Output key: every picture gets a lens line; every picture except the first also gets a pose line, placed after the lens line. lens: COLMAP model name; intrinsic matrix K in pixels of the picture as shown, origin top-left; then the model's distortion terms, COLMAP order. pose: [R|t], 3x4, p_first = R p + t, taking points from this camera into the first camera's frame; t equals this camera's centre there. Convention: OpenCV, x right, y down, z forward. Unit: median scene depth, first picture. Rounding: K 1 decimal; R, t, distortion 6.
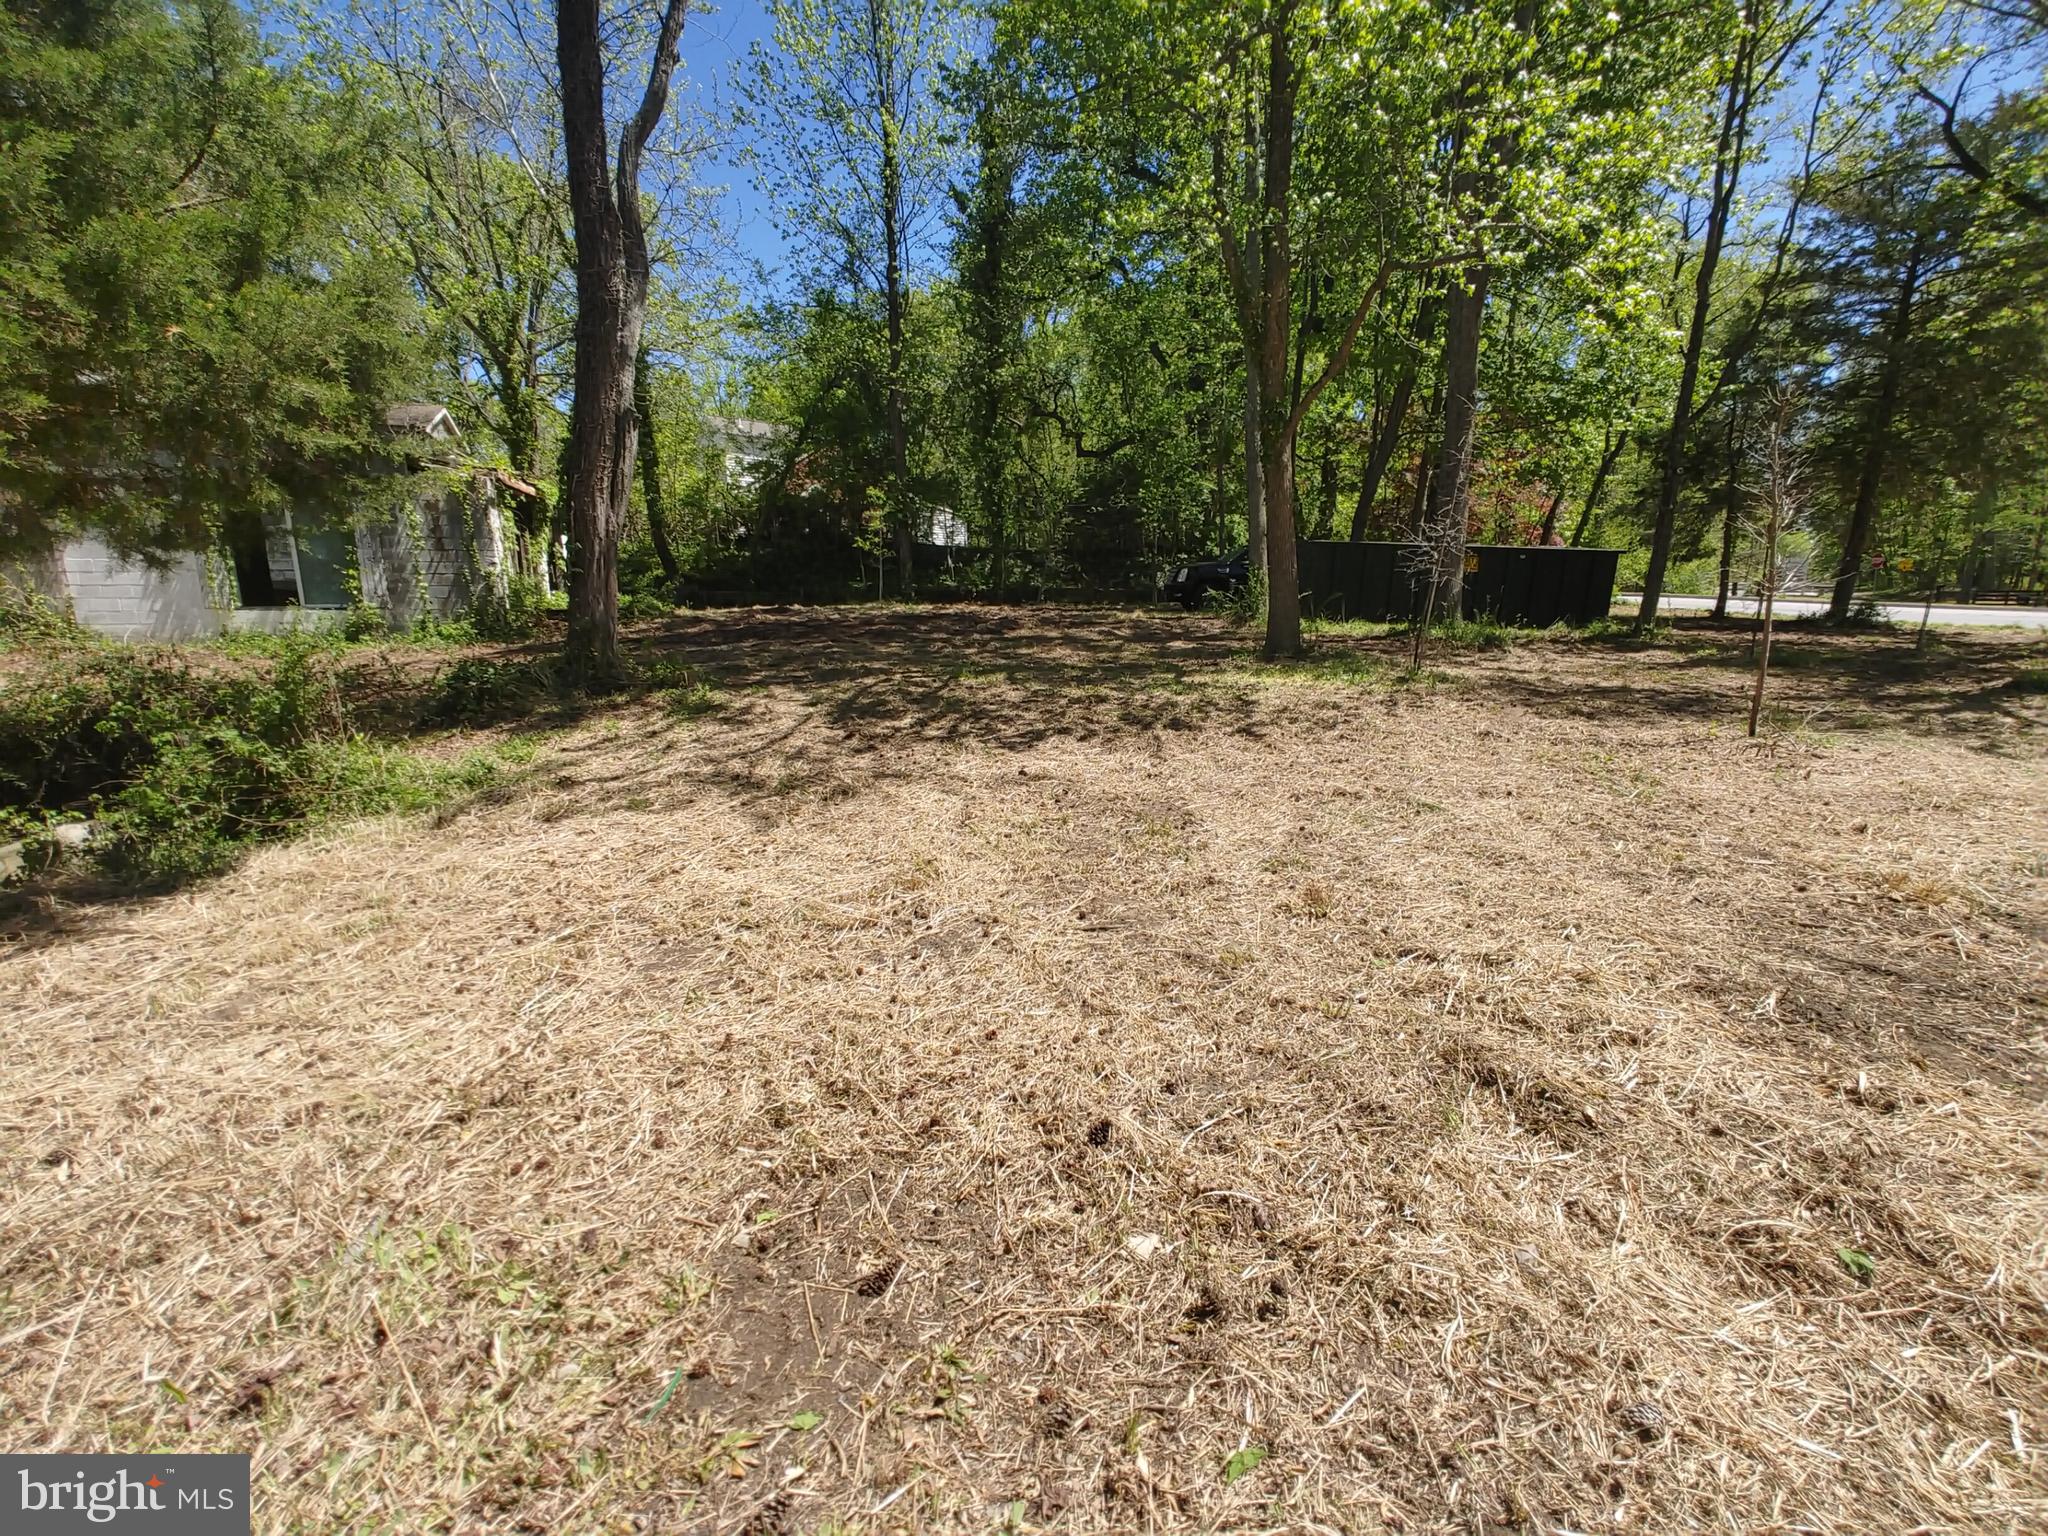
lens RADIAL K [[922.8, 0, 1055.9], [0, 922.8, 774.8], [0, 0, 1]] dist [0.003047, 0.001094]
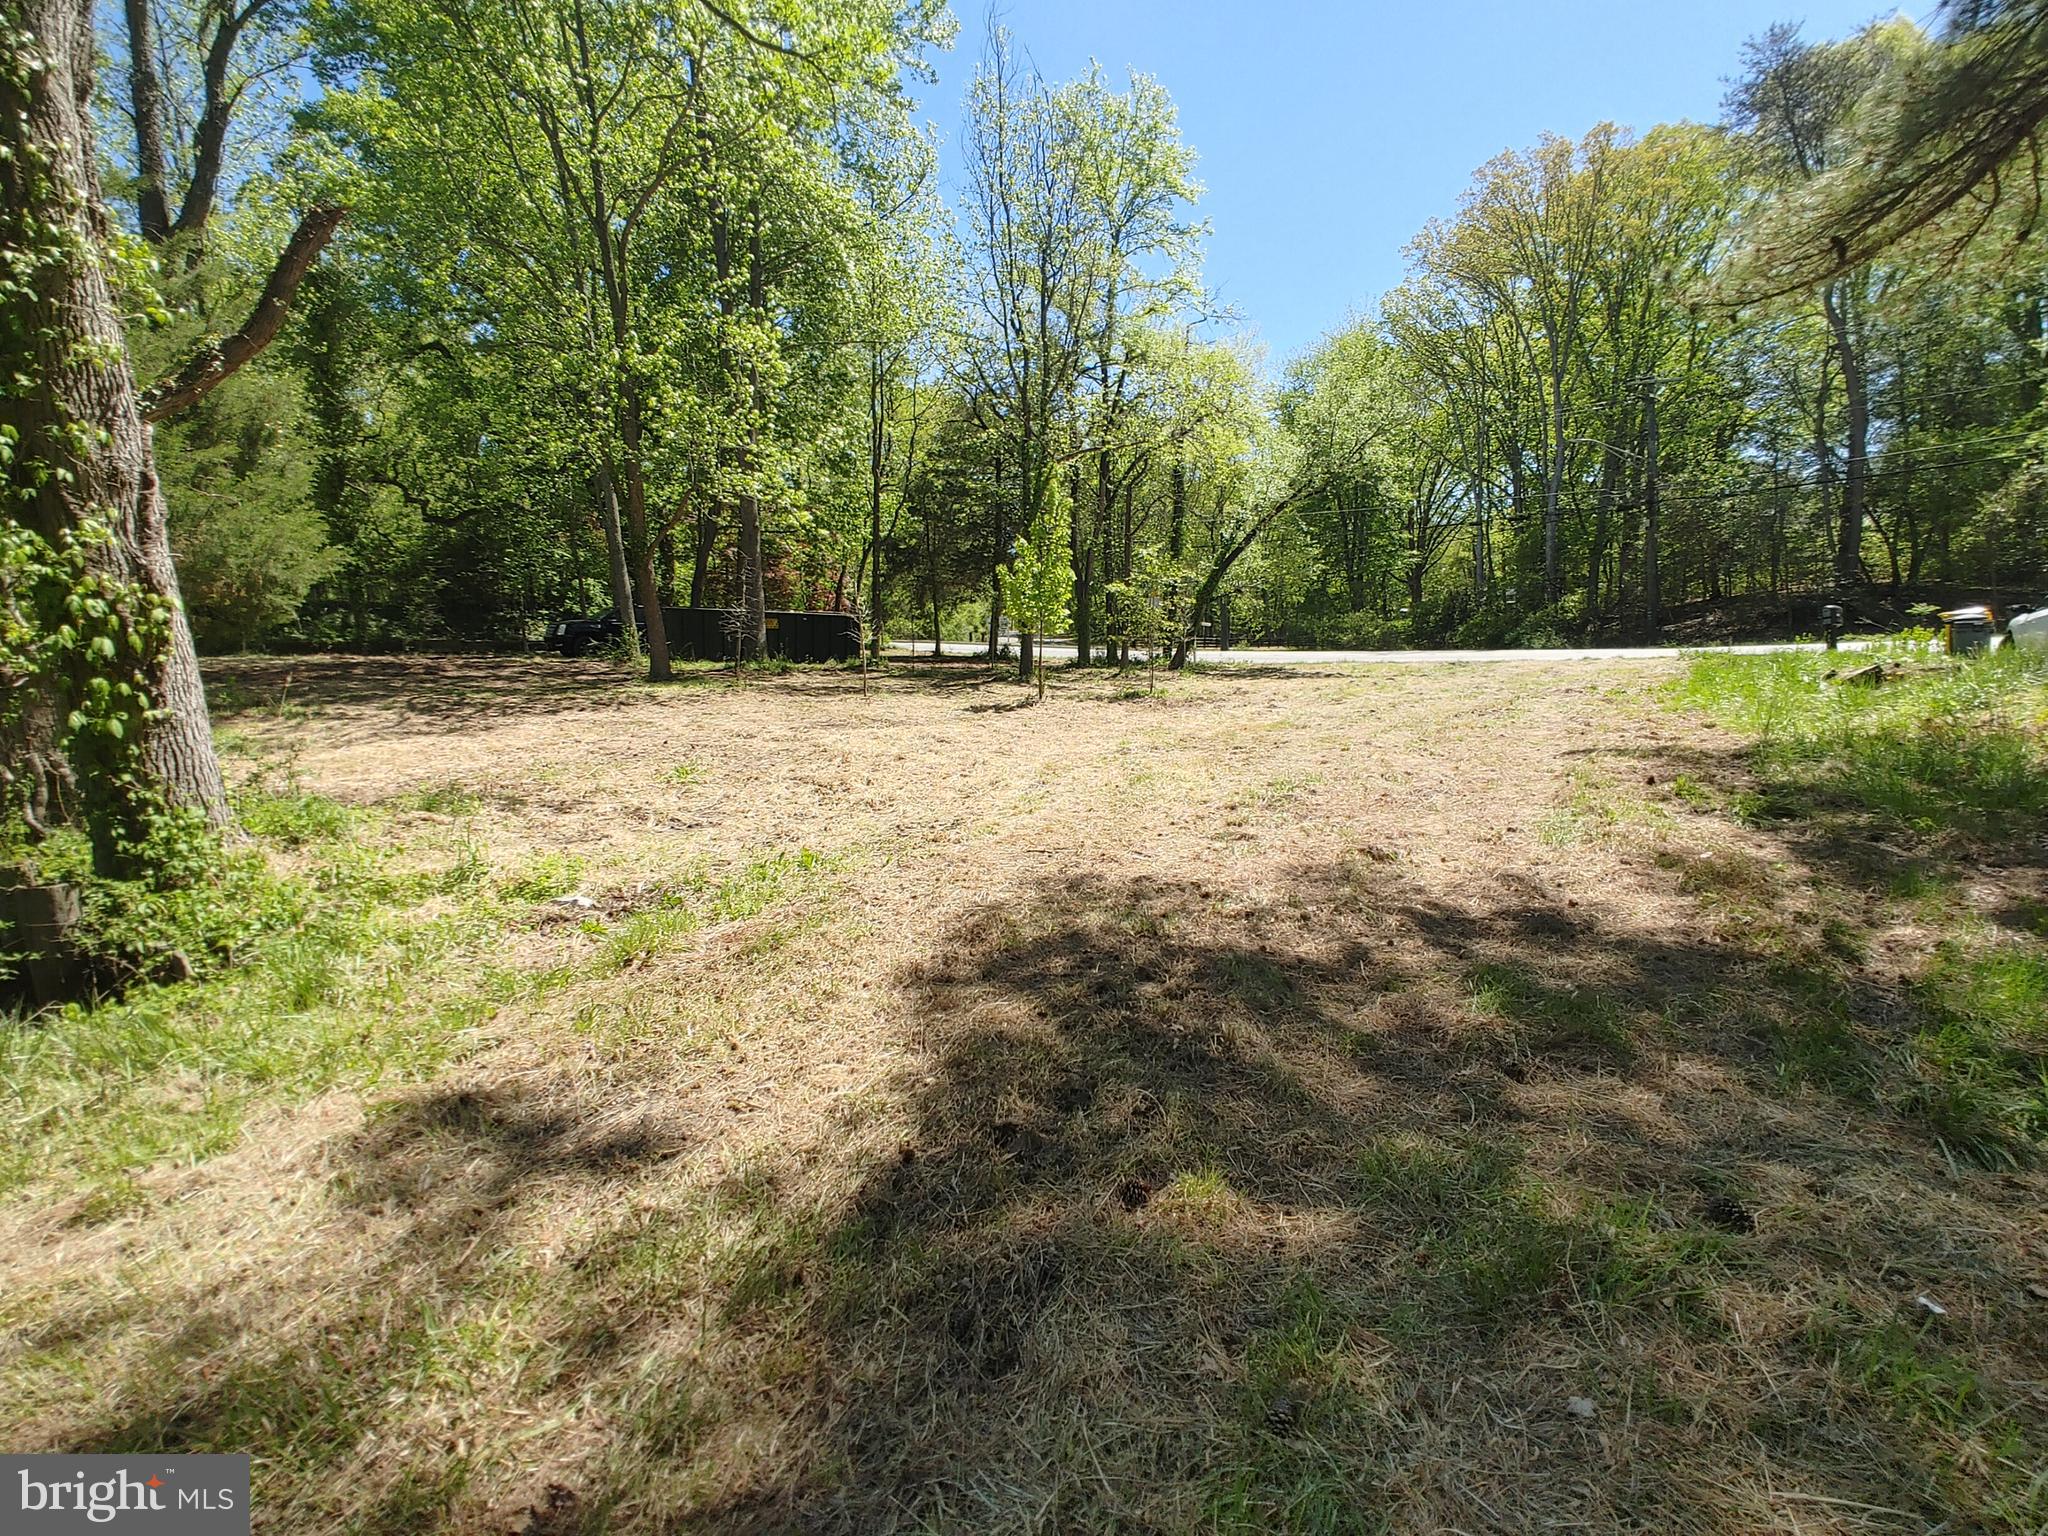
lens RADIAL K [[901.2, 0, 1040.2], [0, 901.2, 768.5], [0, 0, 1]] dist [0.002606, 0.000482]
pose [[0.786453, -0.095423, 0.610234, -0.296904], [0.128825, 0.991607, -0.010969, 0.179066], [-0.604066, 0.087240, 0.792145, -0.915640]]
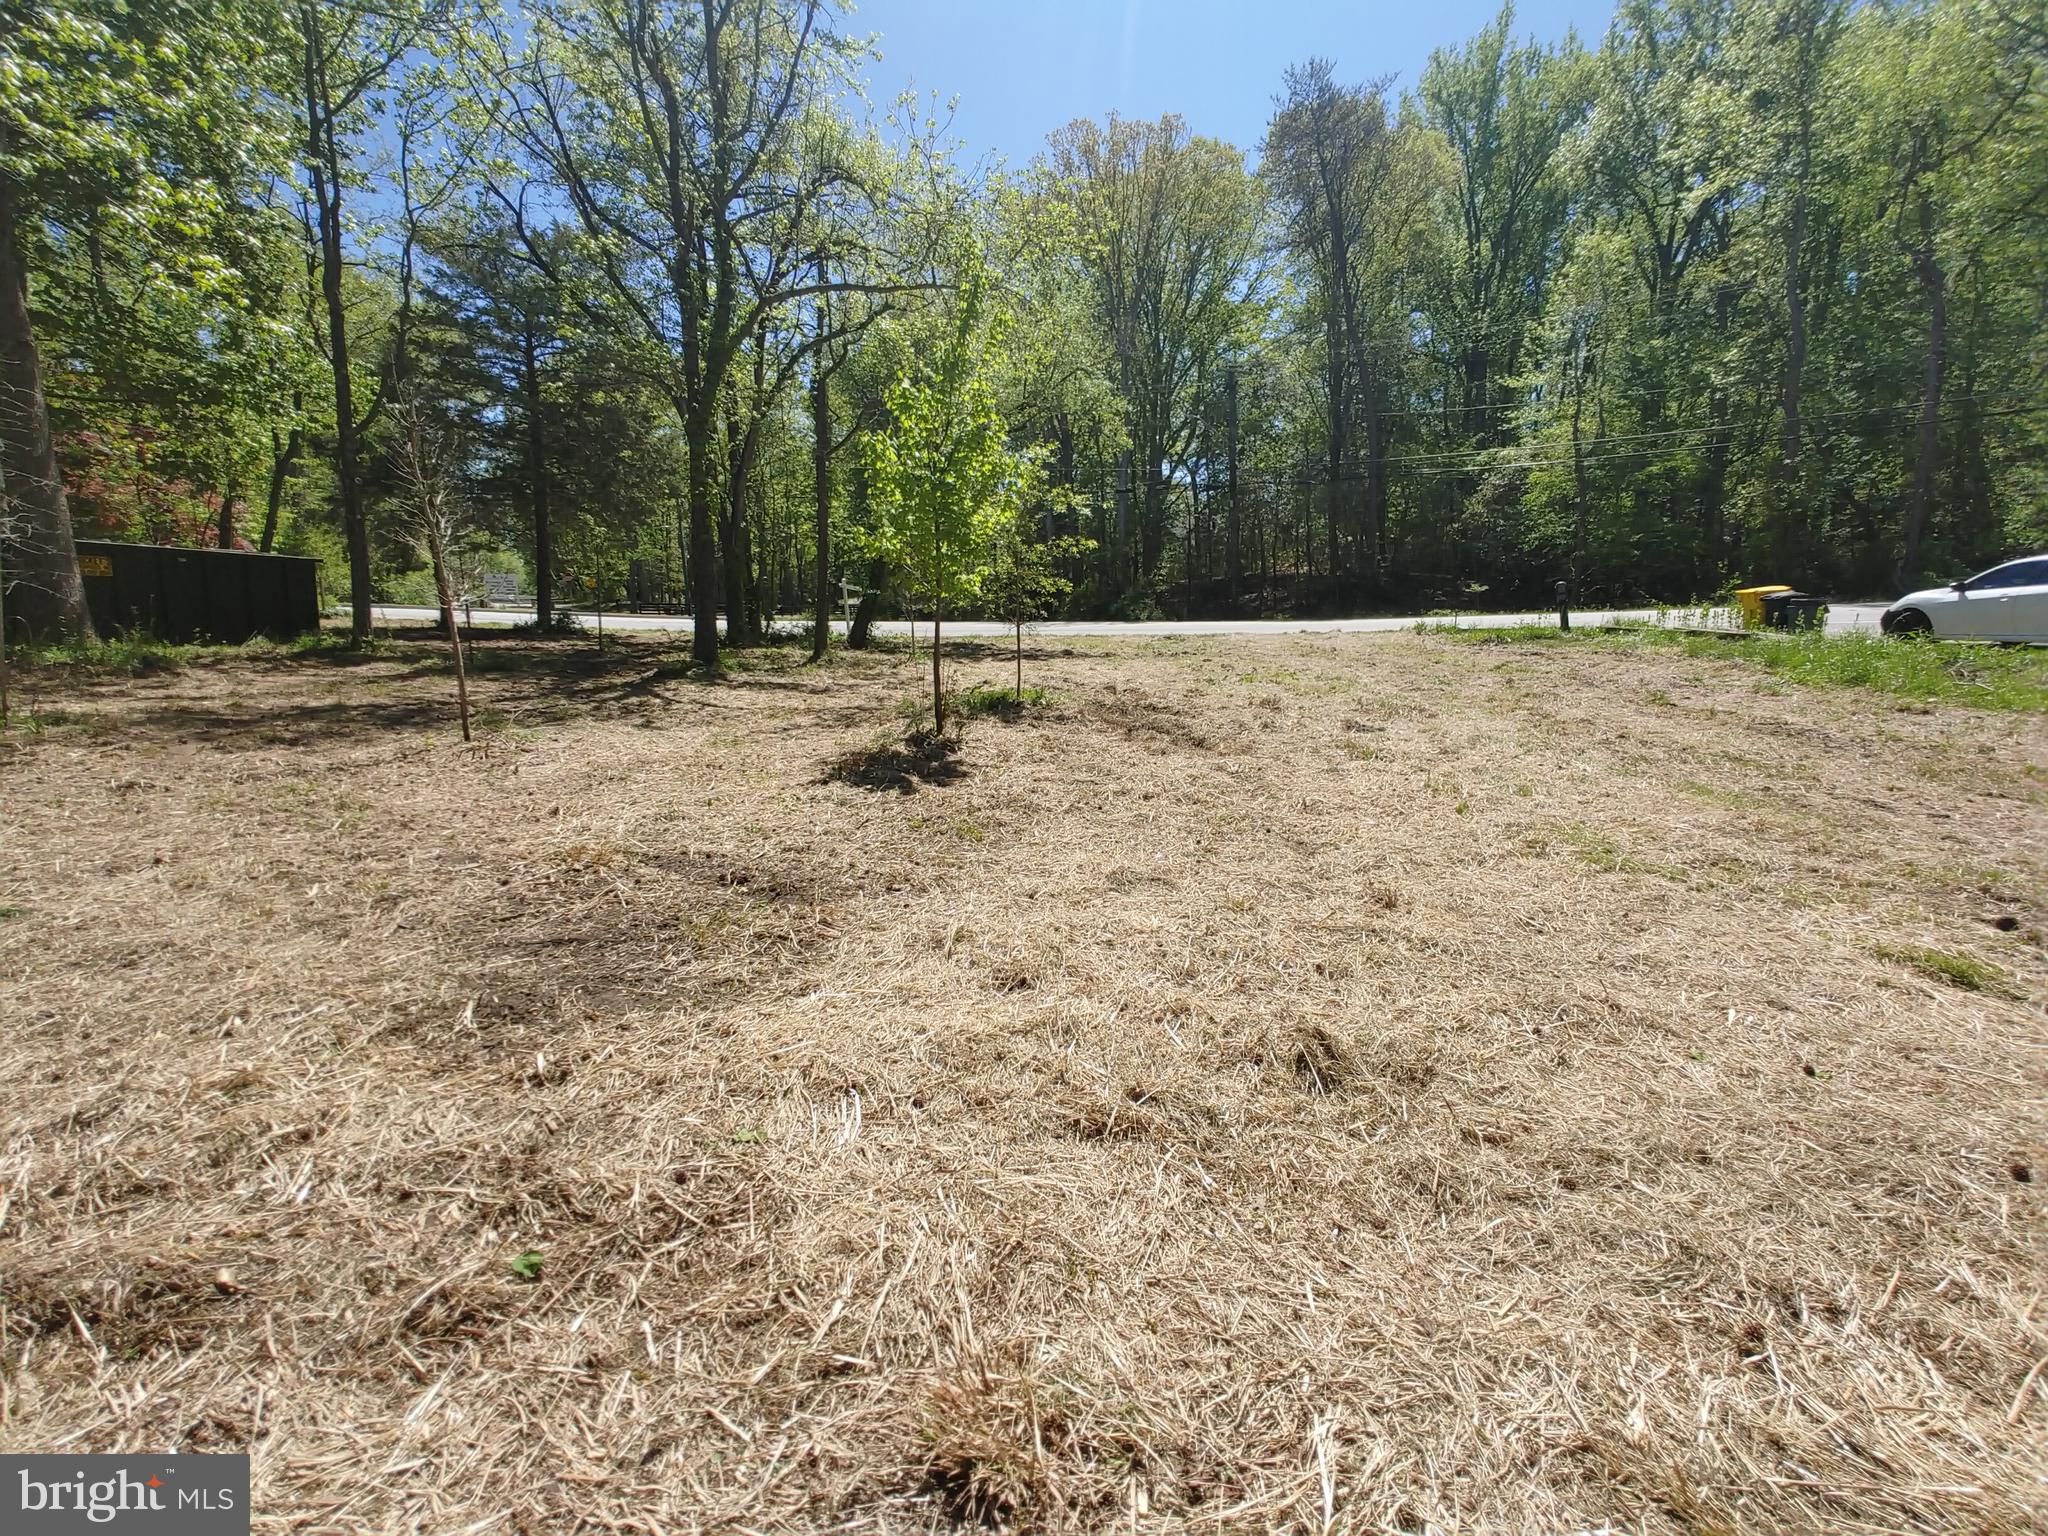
lens RADIAL K [[871.3, 0, 1061.7], [0, 871.3, 757.2], [0, 0, 1]] dist [0.006966, 0.000404]
pose [[0.348605, -0.159354, 0.923624, 0.046520], [0.178434, 0.978702, 0.101510, -0.002604], [-0.920128, 0.129419, 0.369615, 0.005123]]
